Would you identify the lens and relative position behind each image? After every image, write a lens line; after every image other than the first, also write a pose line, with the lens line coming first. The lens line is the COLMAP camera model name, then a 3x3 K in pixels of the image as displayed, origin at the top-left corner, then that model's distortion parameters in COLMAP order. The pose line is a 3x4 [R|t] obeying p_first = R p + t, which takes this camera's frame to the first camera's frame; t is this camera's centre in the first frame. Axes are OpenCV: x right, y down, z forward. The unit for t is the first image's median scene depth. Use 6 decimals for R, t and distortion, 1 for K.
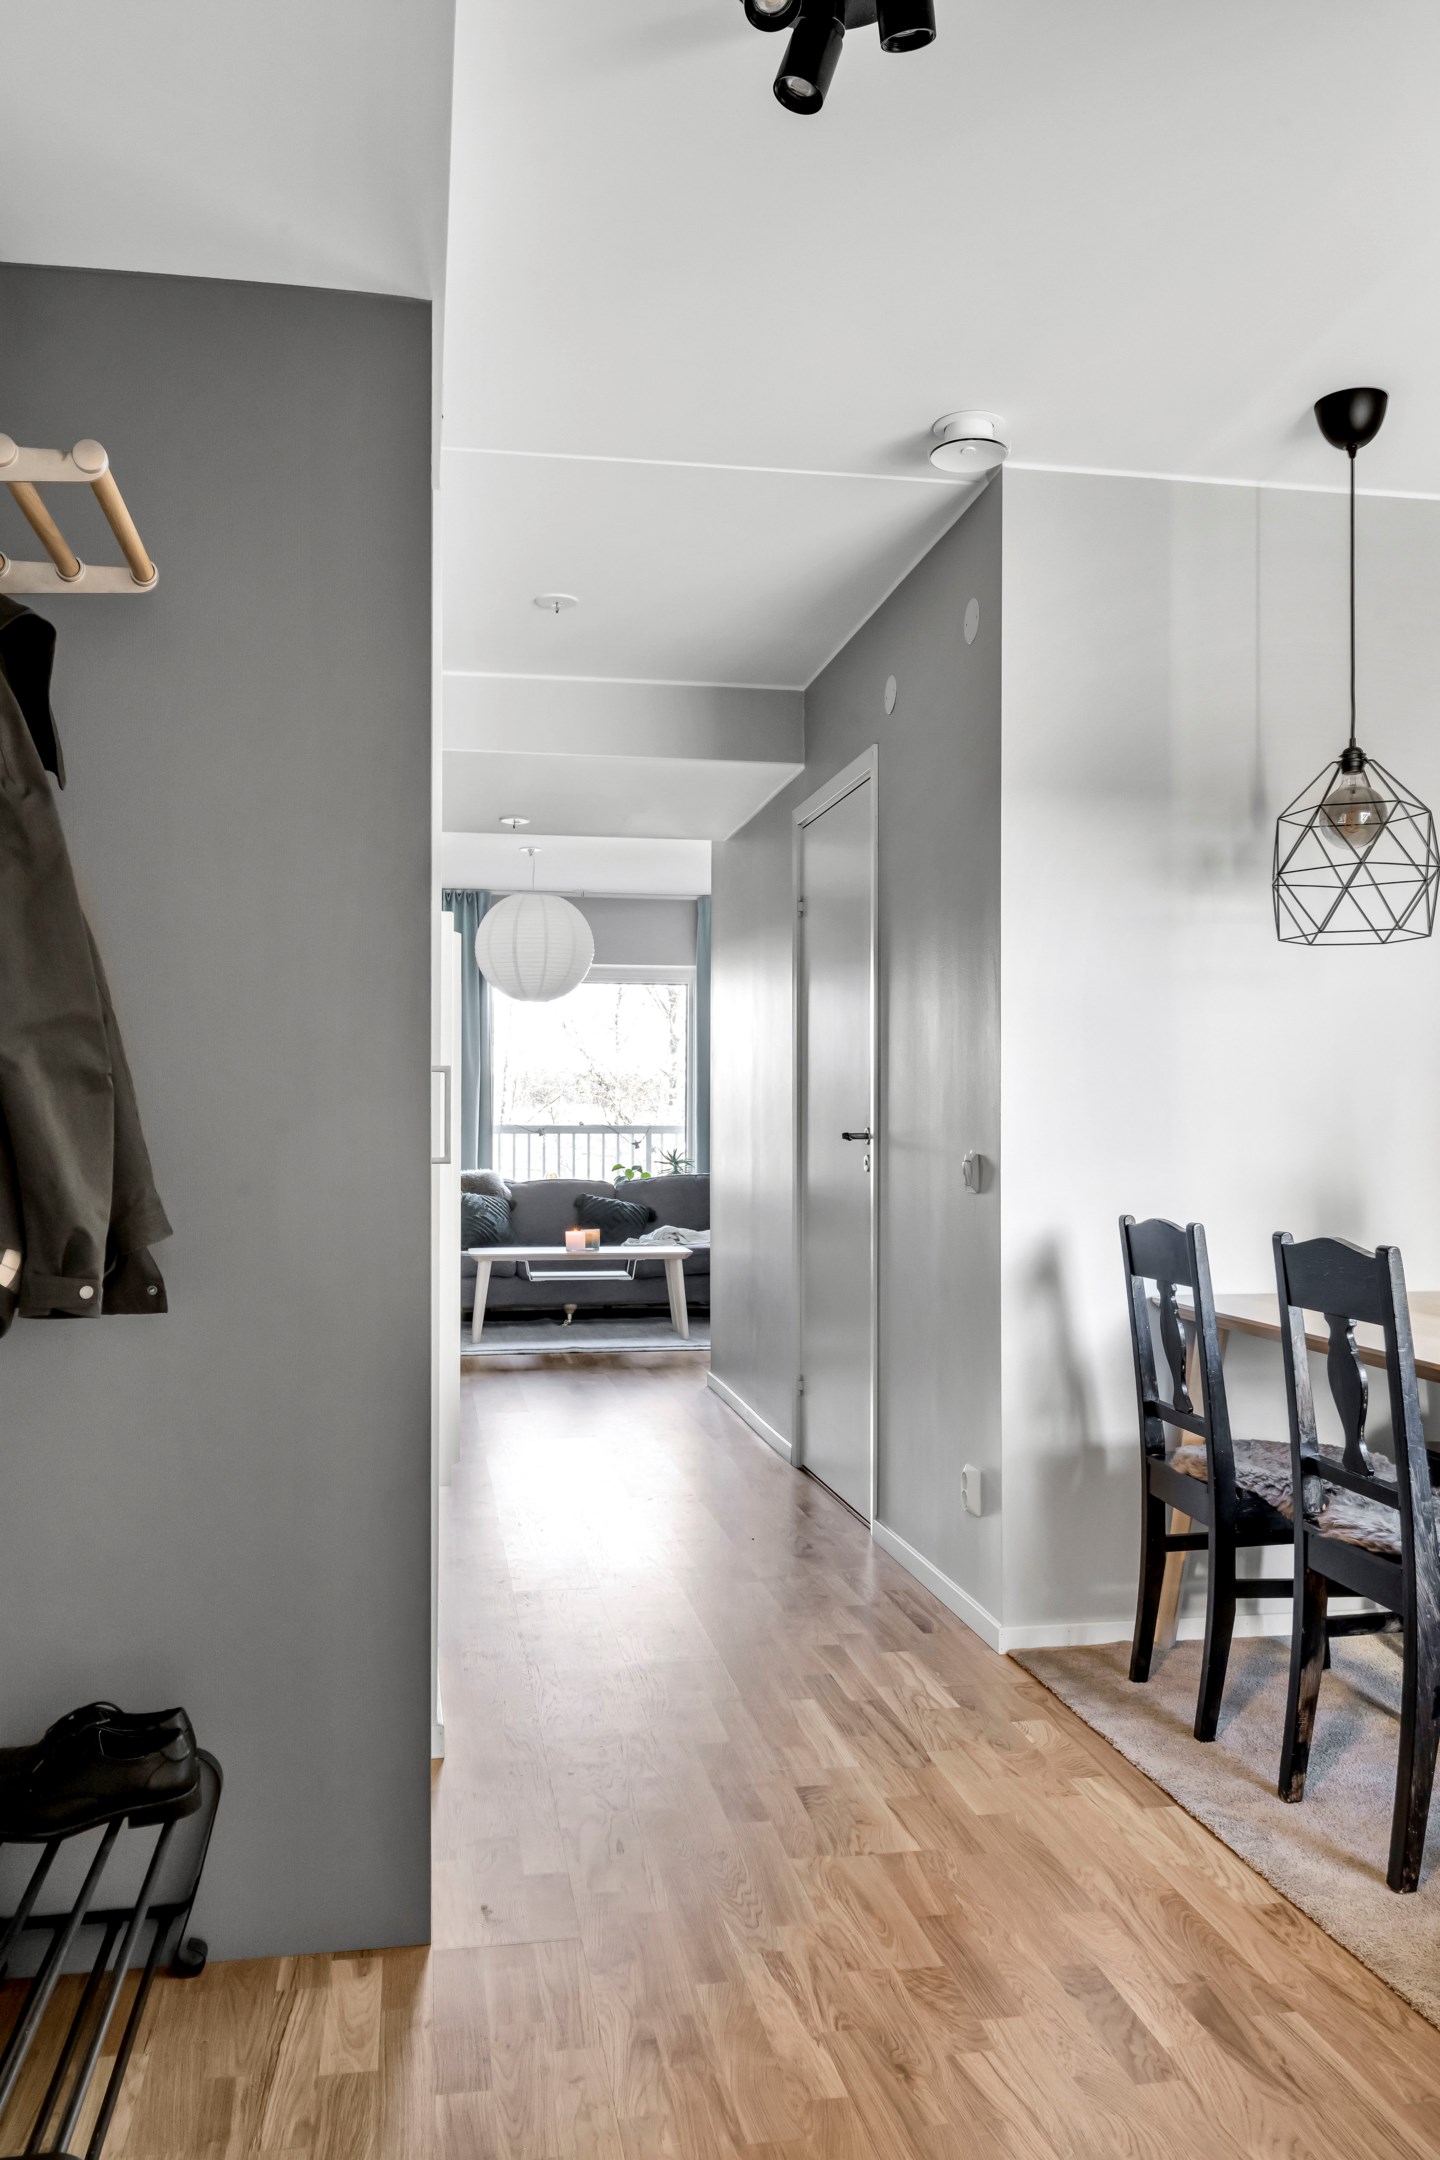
lens RADIAL K [[1632.3, 0, 691.5], [0, 1632.3, 1119.8], [0, 0, 1]] dist [0.000744, 0.000881]
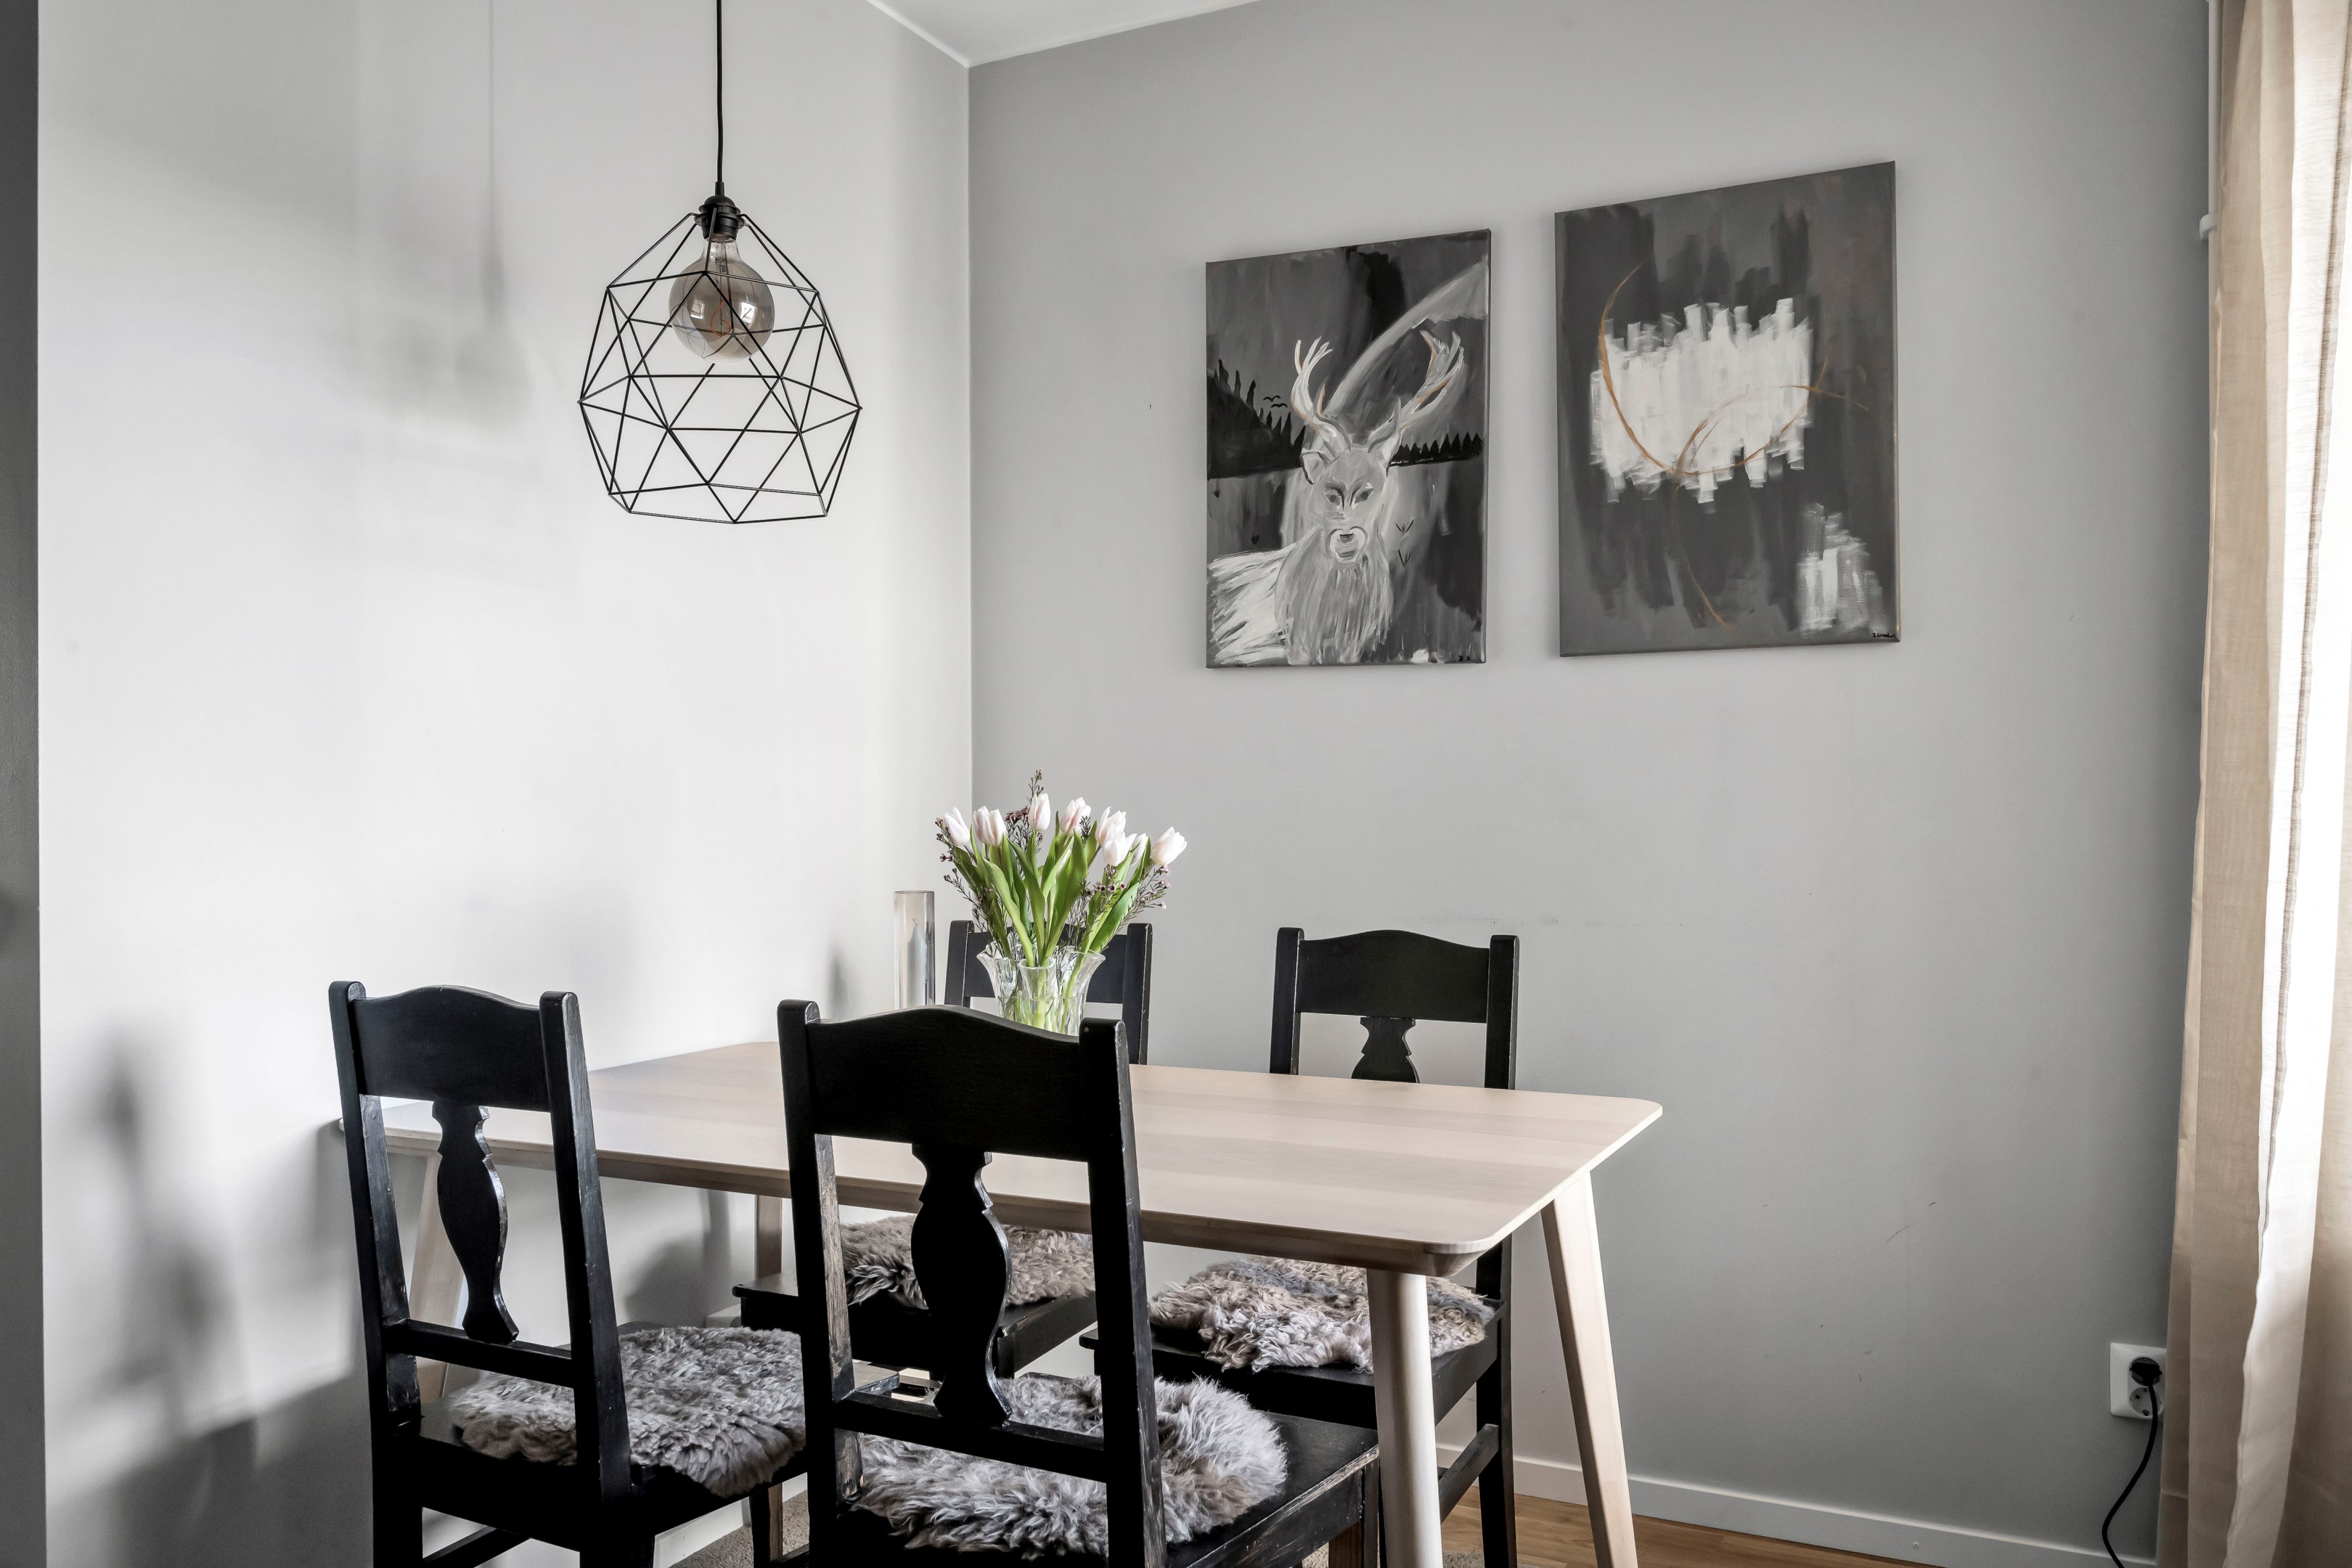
lens RADIAL K [[1779.1, 0, 1174.4], [0, 1779.1, 796.2], [0, 0, 1]] dist [0.003860, 0.001383]
pose [[0.595054, -0.004009, 0.803676, -0.035423], [0.007395, 0.999973, -0.000487, 0.001002], [-0.803651, 0.006233, 0.595068, 0.450332]]
